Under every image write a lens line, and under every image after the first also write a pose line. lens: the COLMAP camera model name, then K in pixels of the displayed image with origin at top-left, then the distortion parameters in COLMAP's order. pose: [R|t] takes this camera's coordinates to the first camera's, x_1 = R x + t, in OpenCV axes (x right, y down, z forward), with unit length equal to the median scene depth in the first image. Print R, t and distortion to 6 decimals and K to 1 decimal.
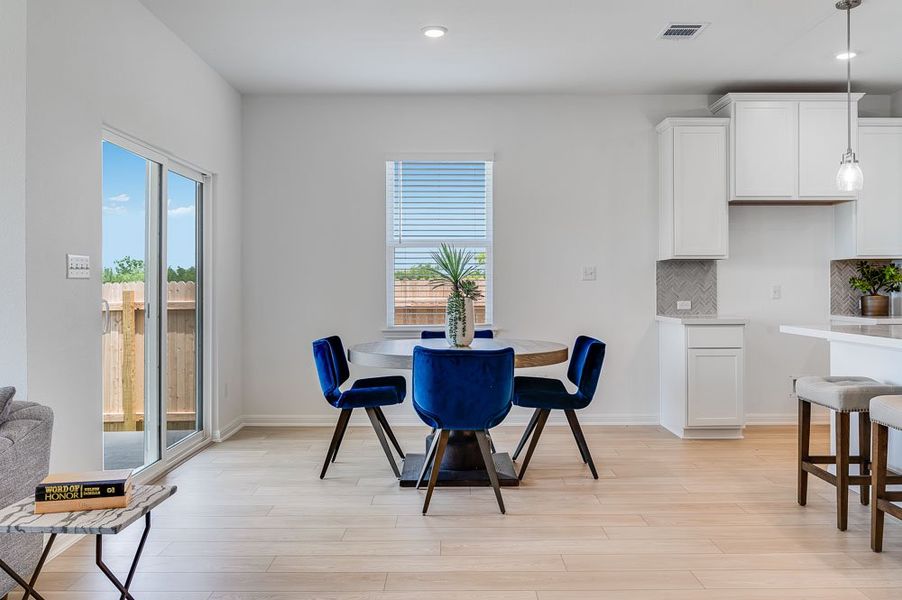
lens RADIAL K [[714.8, 0, 453.8], [0, 714.8, 289.5], [0, 0, 1]] dist [-0.004631, -0.003126]
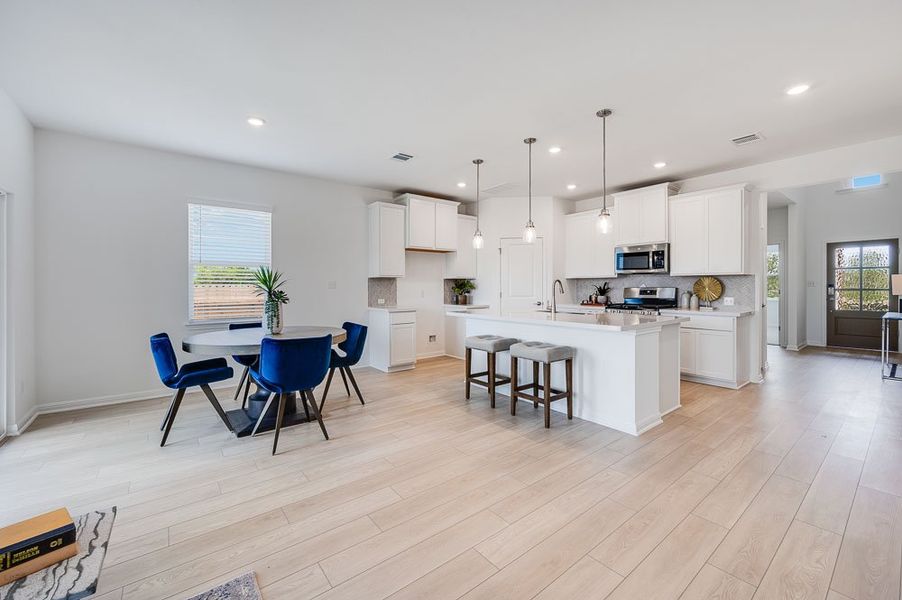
lens RADIAL K [[367.4, 0, 452.0], [0, 367.4, 288.6], [0, 0, 1]] dist [-0.001044, 0.000231]
pose [[0.787456, -0.002003, 0.616368, -0.148898], [0.002105, 0.999998, 0.000560, -0.013704], [-0.616368, 0.000857, 0.787458, 0.134314]]
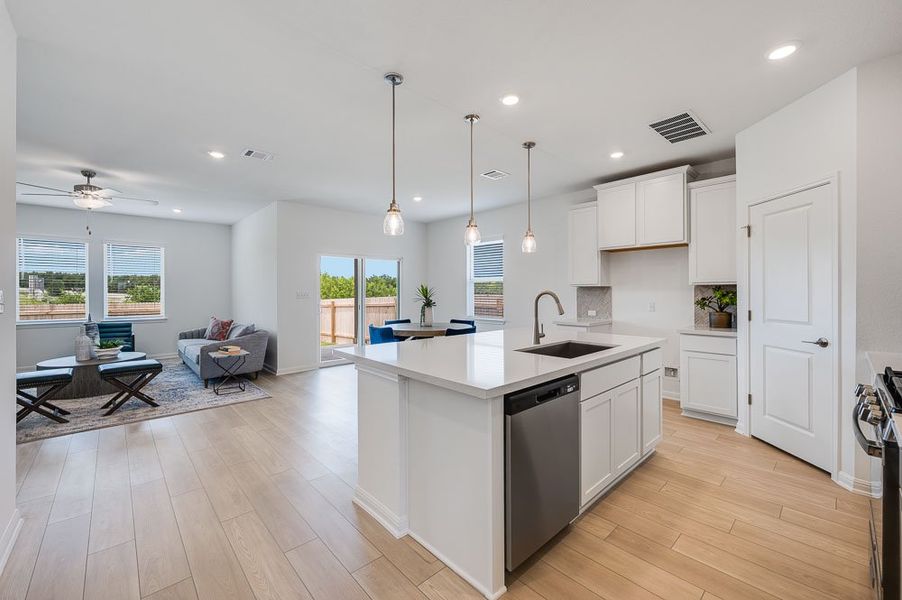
lens RADIAL K [[367.4, 0, 452.0], [0, 367.4, 288.6], [0, 0, 1]] dist [-0.001044, 0.000231]
pose [[0.672721, -0.004500, -0.739882, 0.843535], [-0.001368, 0.999972, -0.007326, -0.033118], [0.739895, 0.005940, 0.672696, 0.199160]]
